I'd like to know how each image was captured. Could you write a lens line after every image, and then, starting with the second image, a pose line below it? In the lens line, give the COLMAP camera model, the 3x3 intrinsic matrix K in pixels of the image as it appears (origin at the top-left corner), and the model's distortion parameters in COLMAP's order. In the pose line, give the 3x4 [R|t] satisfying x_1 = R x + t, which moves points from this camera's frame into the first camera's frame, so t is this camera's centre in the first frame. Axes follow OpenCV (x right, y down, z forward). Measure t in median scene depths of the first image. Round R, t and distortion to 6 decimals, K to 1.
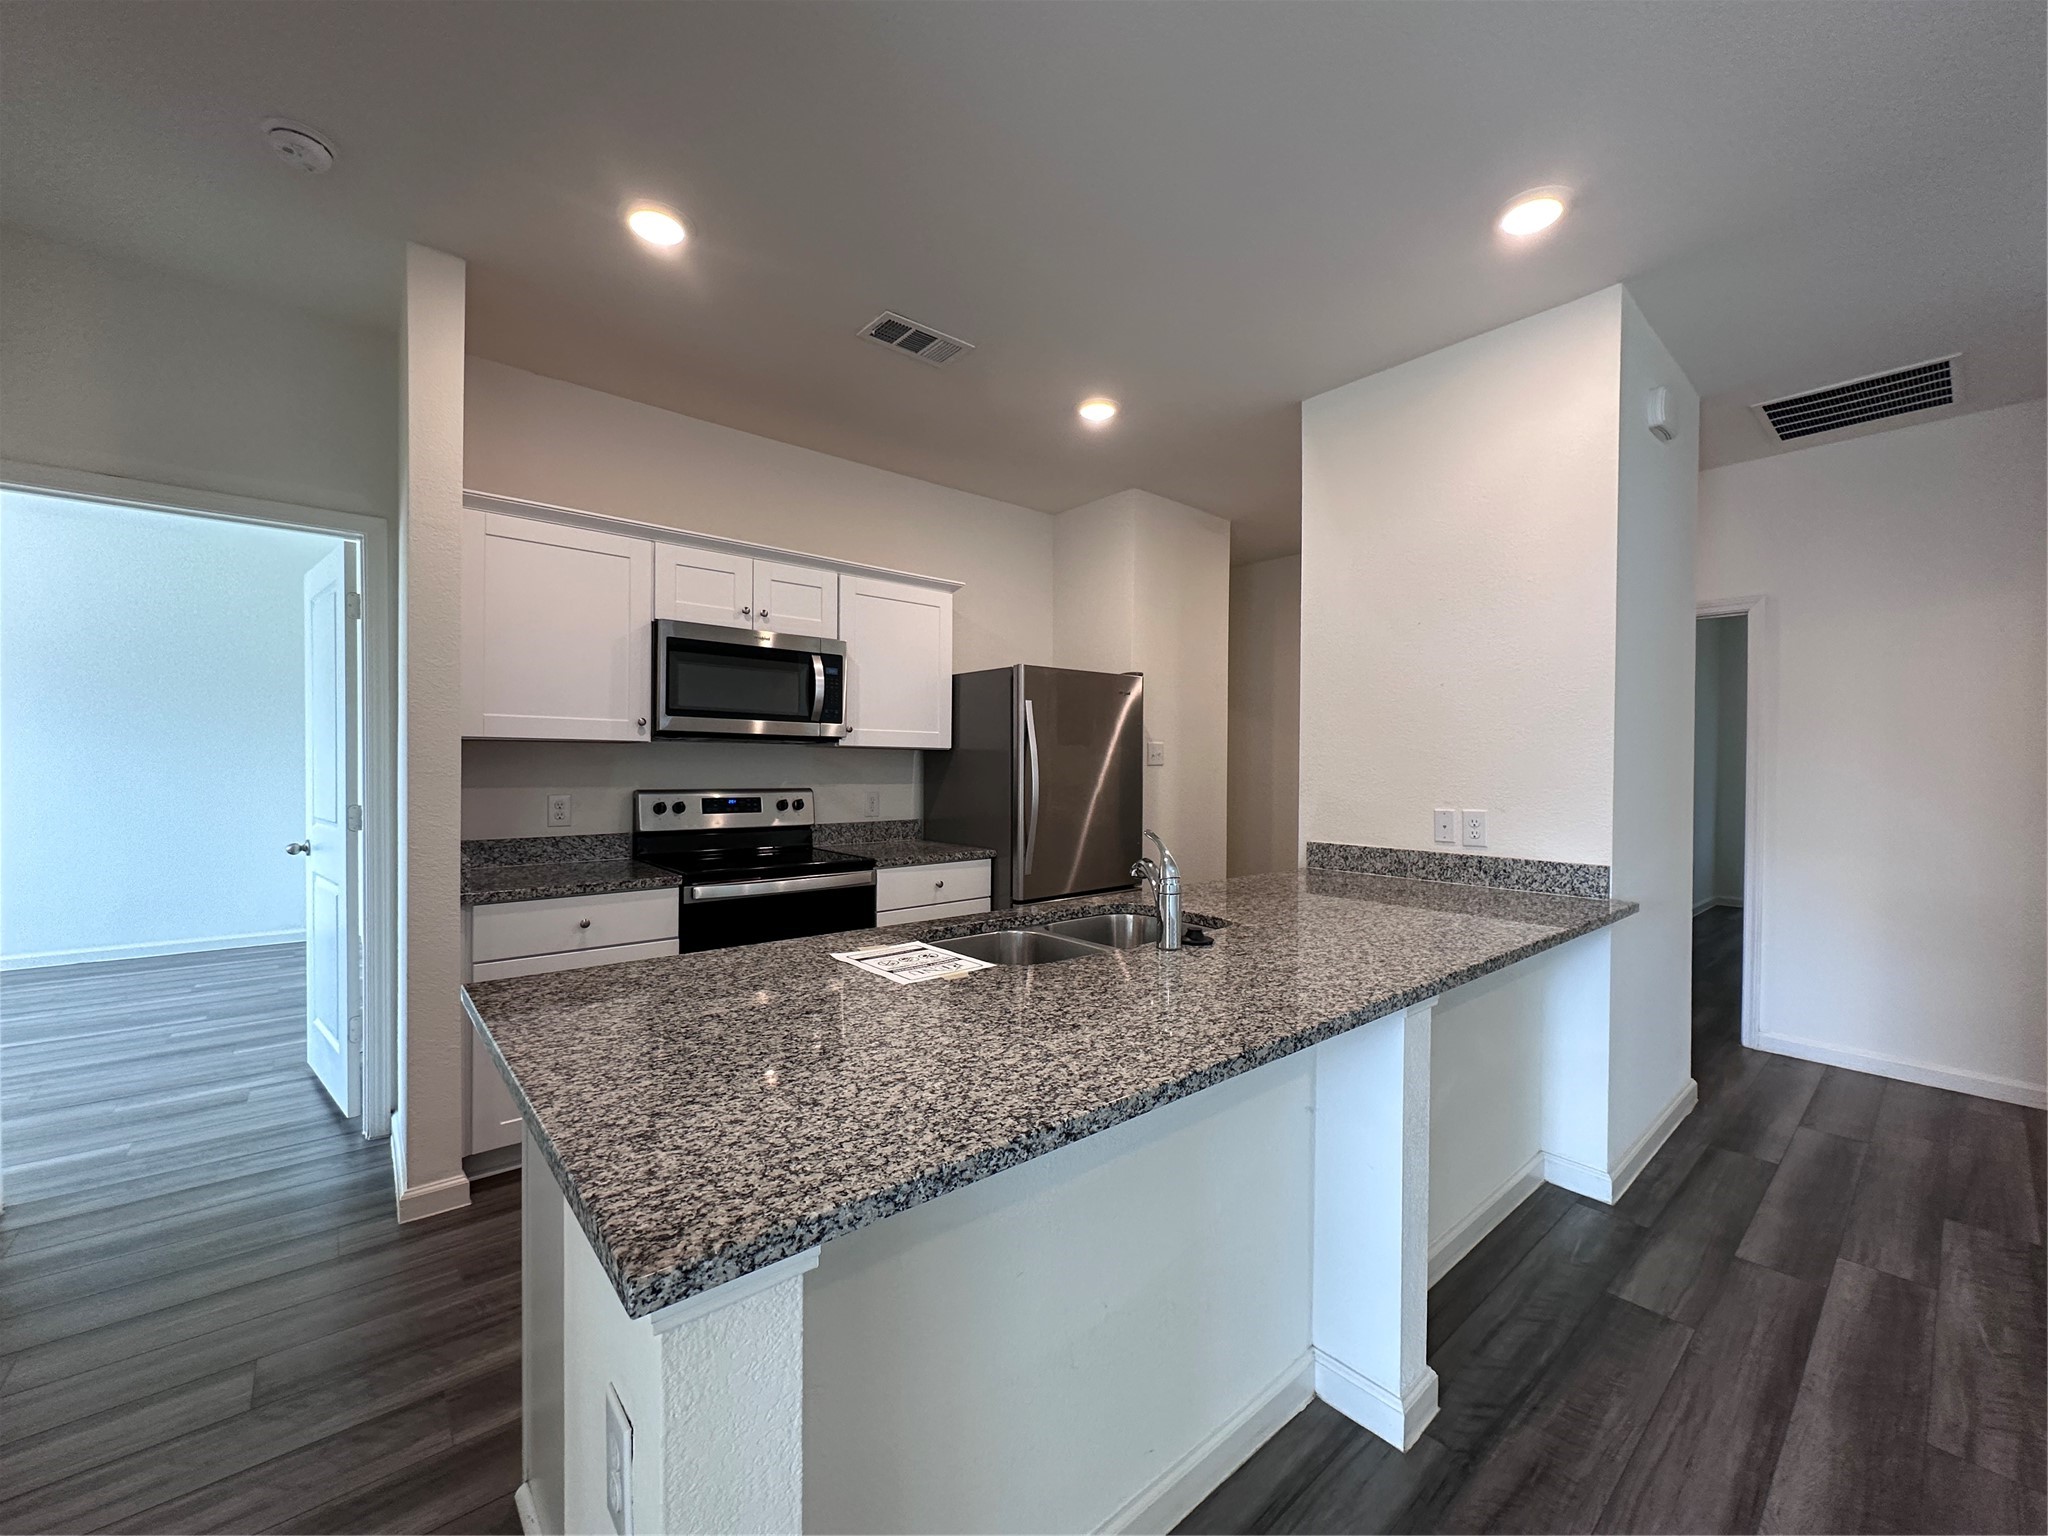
lens RADIAL K [[822.3, 0, 1024.0], [0, 822.3, 768.0], [0, 0, 1]] dist [-0.001012, -0.000009]
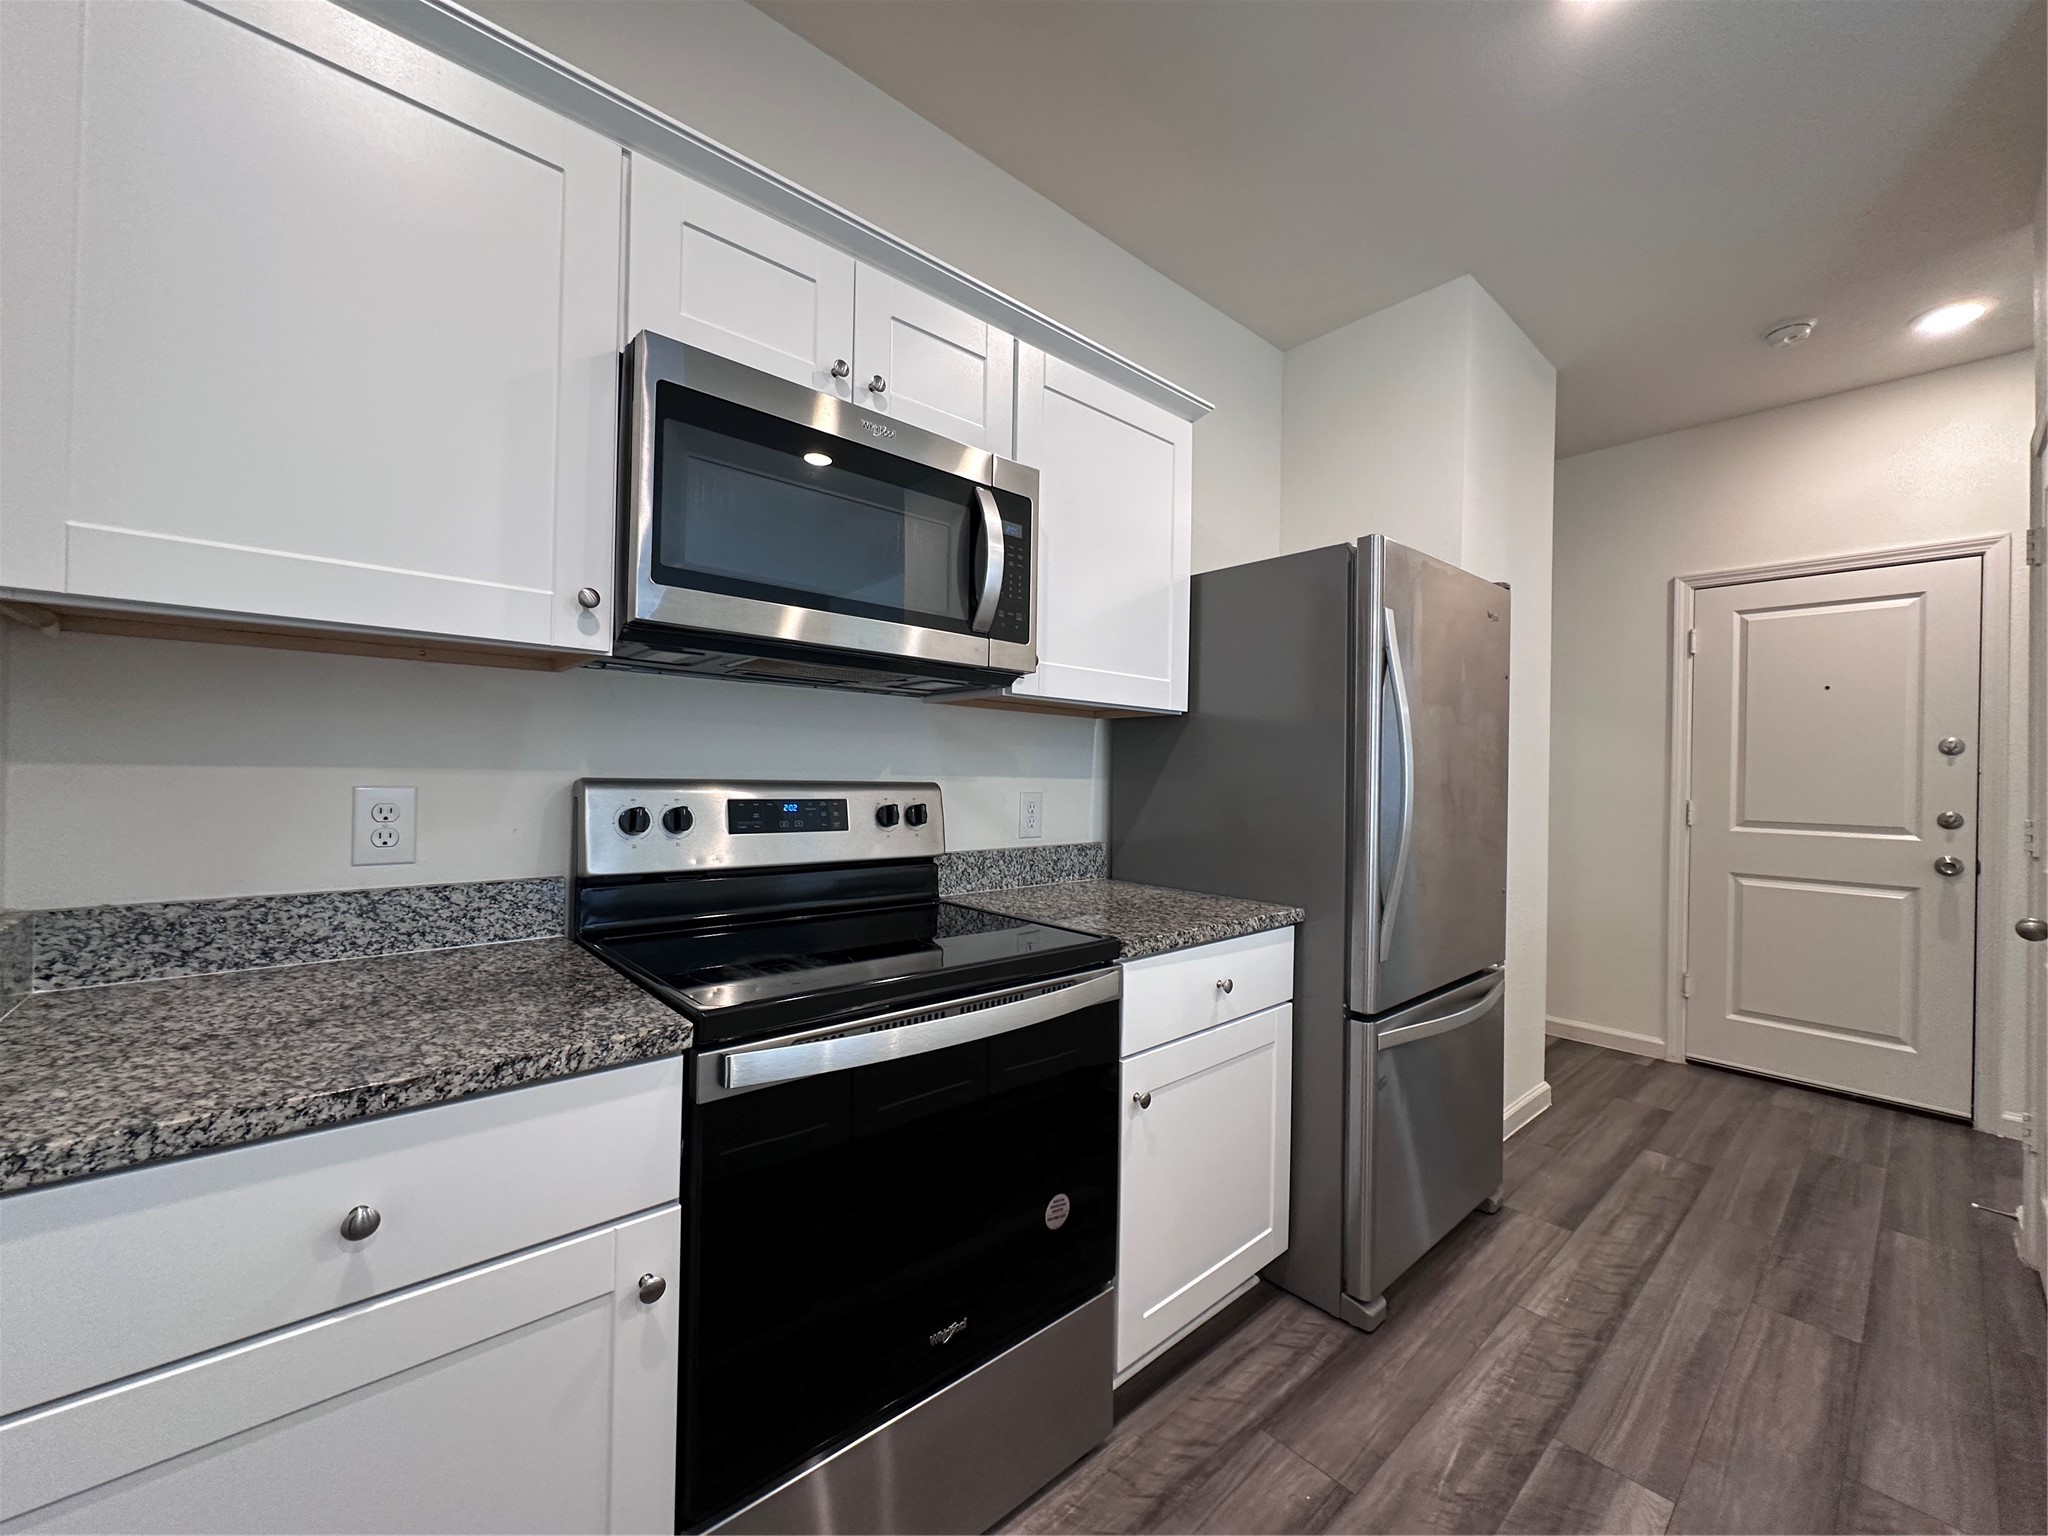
lens RADIAL K [[811.7, 0, 1024.0], [0, 811.7, 768.0], [0, 0, 1]] dist [0.001697, 0.000074]
pose [[0.999725, 0.010393, 0.021043, -0.239765], [-0.010147, 0.999879, -0.011788, 0.023128], [-0.021163, 0.011571, 0.999709, 0.551001]]
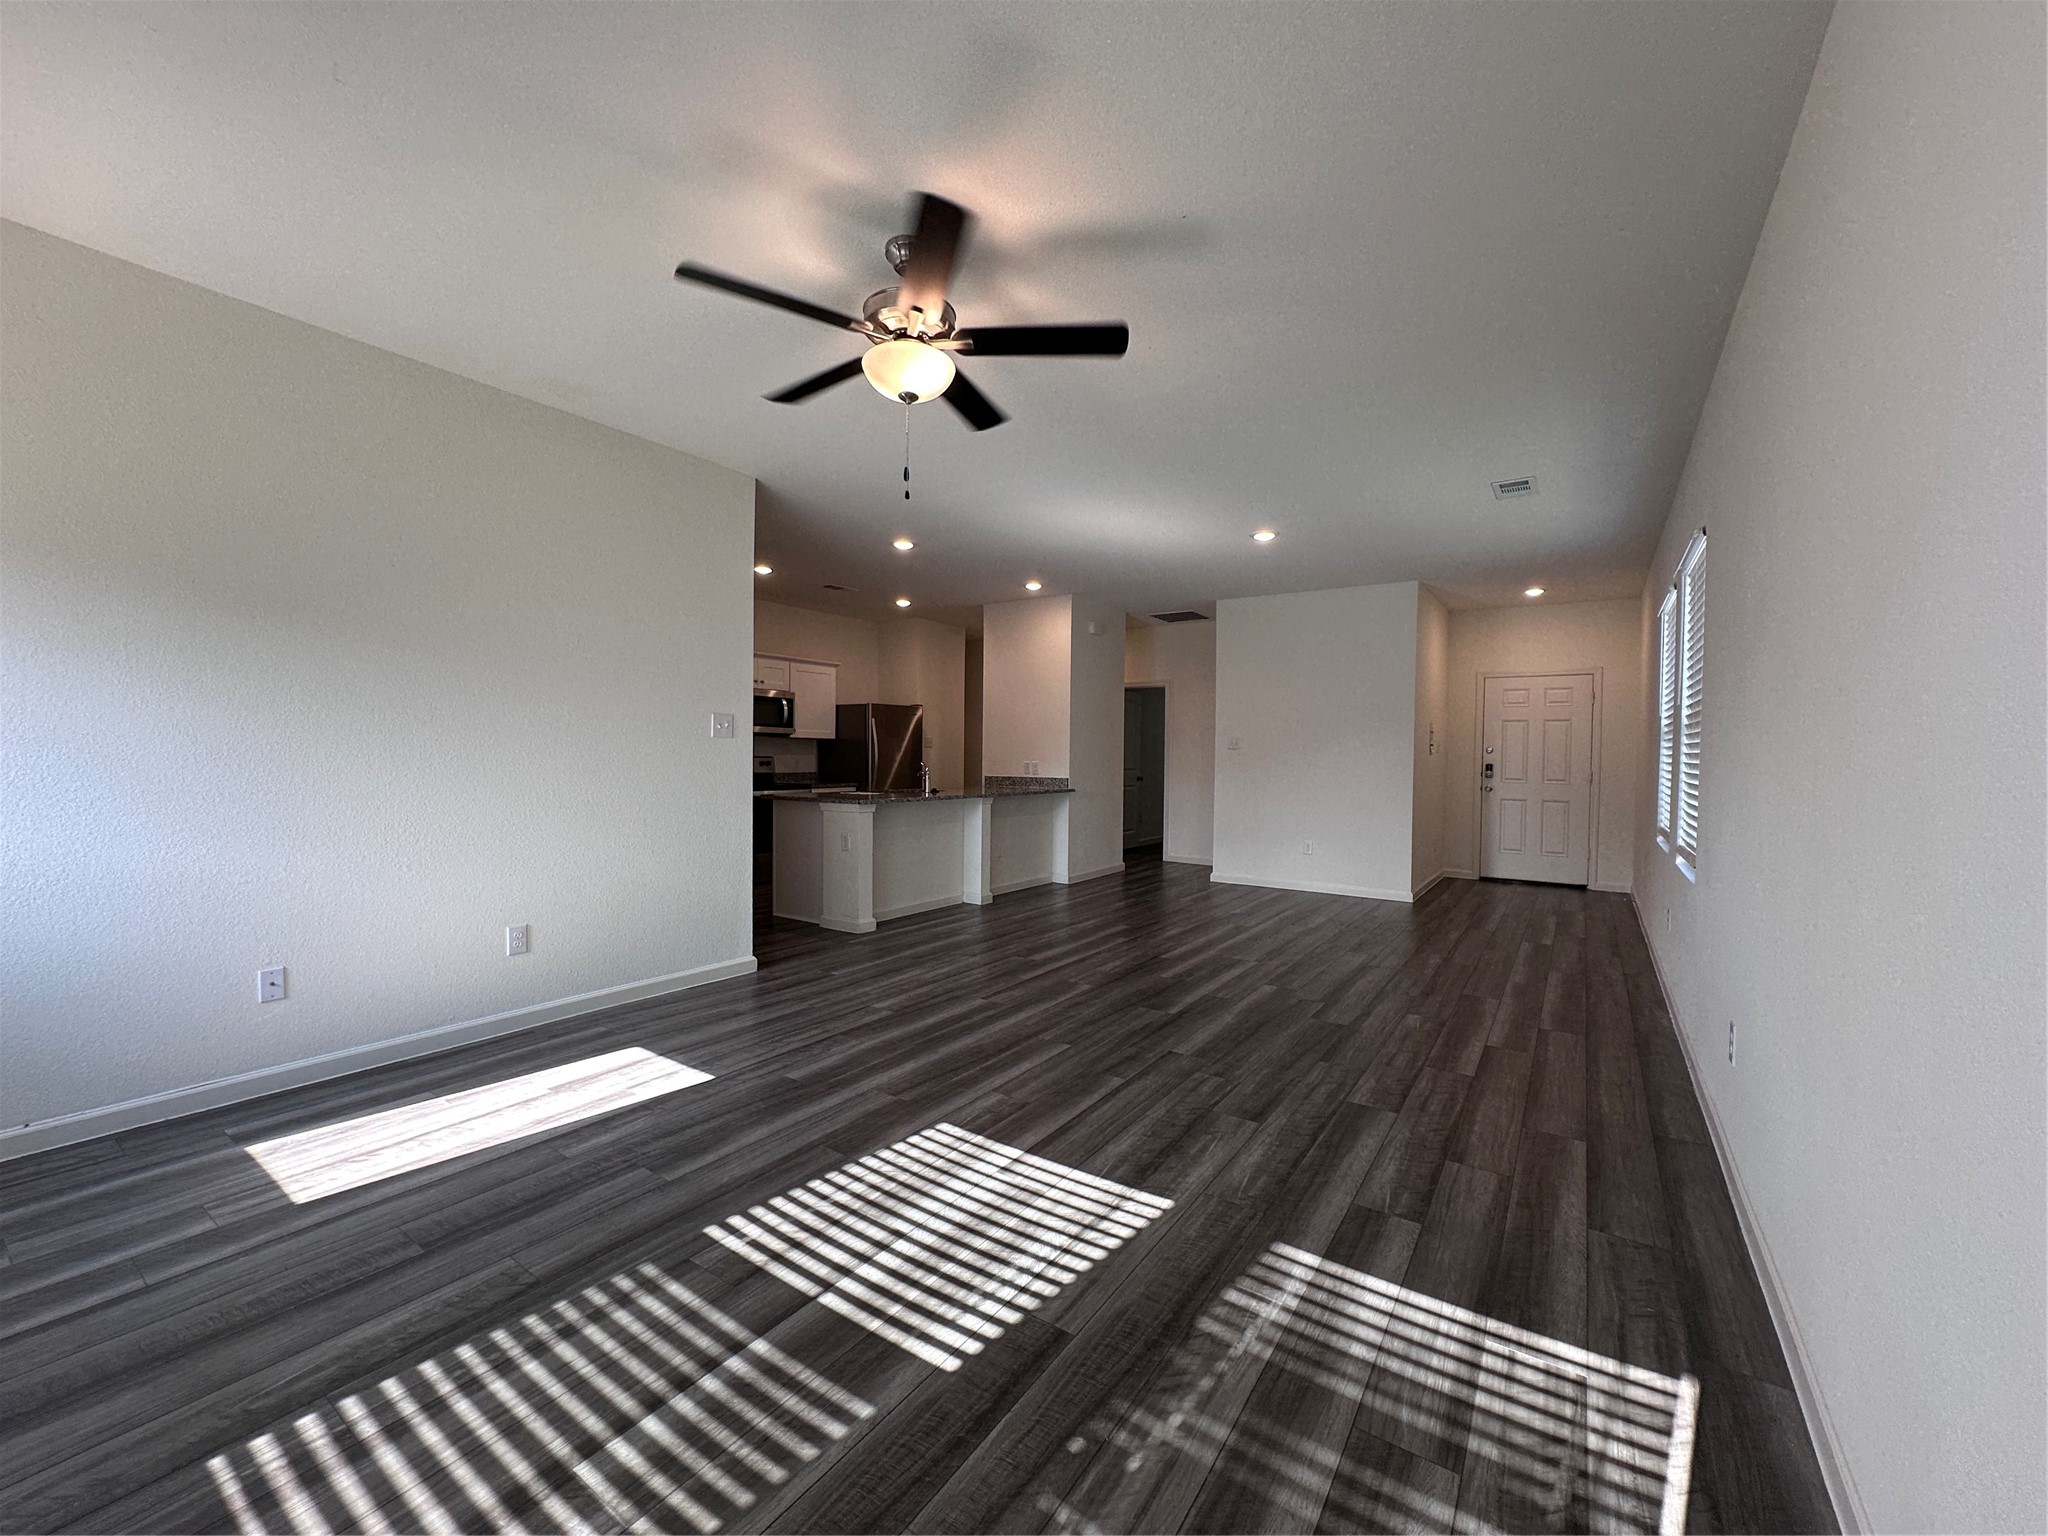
lens RADIAL K [[822.3, 0, 1024.0], [0, 822.3, 768.0], [0, 0, 1]] dist [-0.001012, -0.000009]
pose [[0.967431, -0.003158, 0.253116, -0.183359], [-0.000507, 0.999896, 0.014410, 0.027195], [-0.253135, -0.014069, 0.967329, -1.467405]]
